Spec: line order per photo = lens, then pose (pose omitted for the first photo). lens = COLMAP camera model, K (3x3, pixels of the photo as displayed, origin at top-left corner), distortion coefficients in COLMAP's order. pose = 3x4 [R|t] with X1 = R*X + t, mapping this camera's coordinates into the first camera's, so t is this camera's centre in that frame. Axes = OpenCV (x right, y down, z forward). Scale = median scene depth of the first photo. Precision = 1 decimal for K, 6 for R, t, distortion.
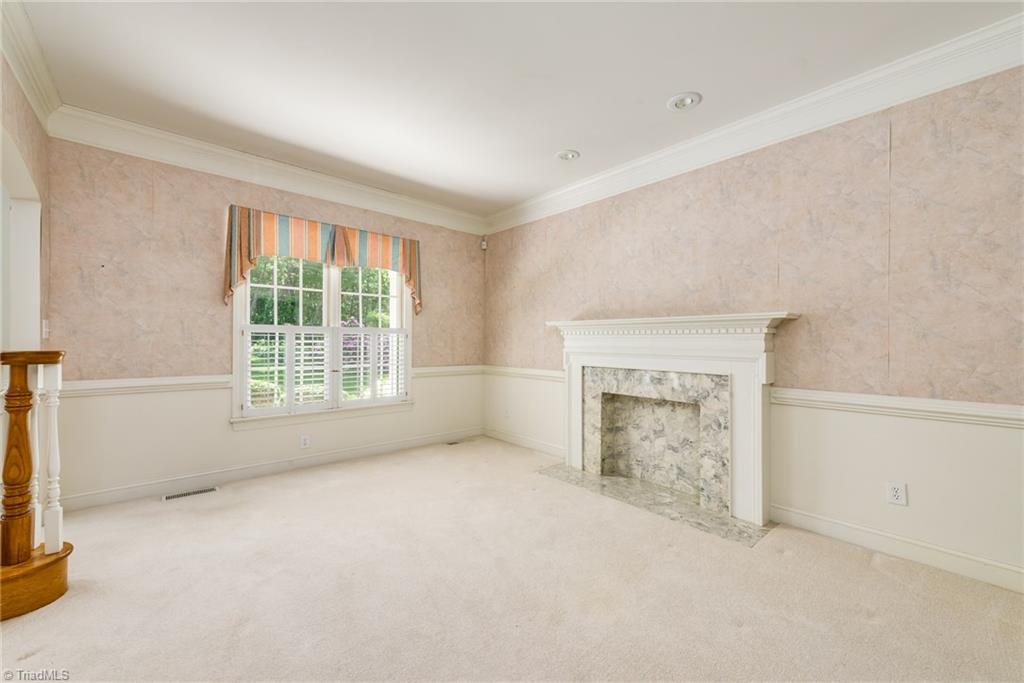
lens RADIAL K [[397.7, 0, 512.2], [0, 397.7, 342.3], [0, 0, 1]] dist [-0.000771, -0.000132]
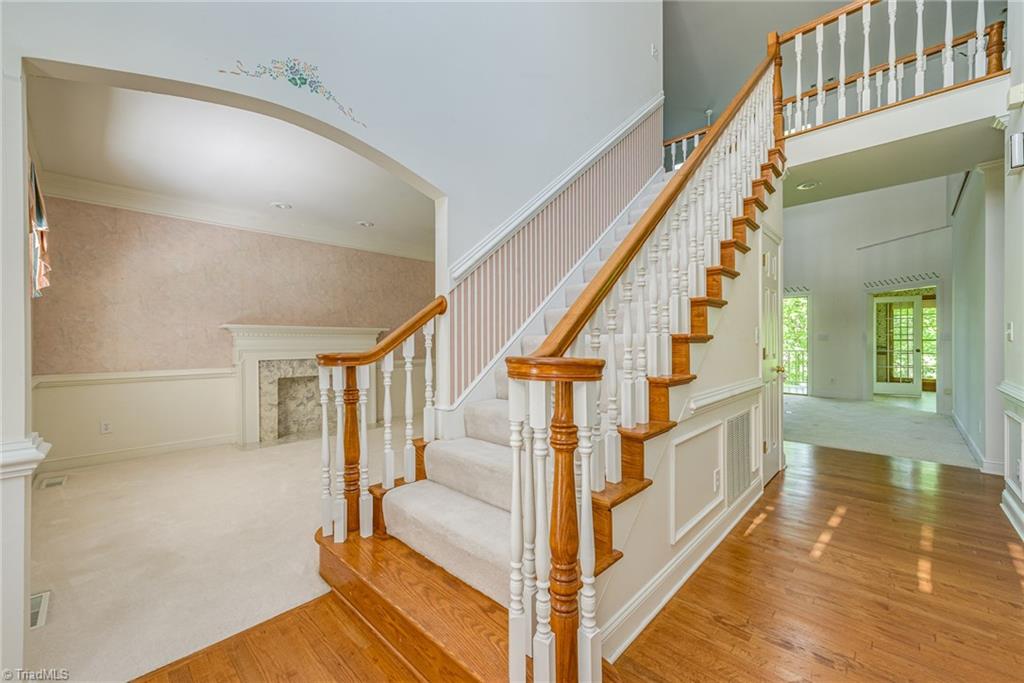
lens RADIAL K [[397.7, 0, 512.7], [0, 397.7, 340.6], [0, 0, 1]] dist [-0.000771, -0.000132]
pose [[-0.081044, -0.006735, 0.996688, -1.196713], [0.000405, 0.999977, 0.006790, -0.012987], [-0.996710, 0.000954, -0.081040, 0.295173]]
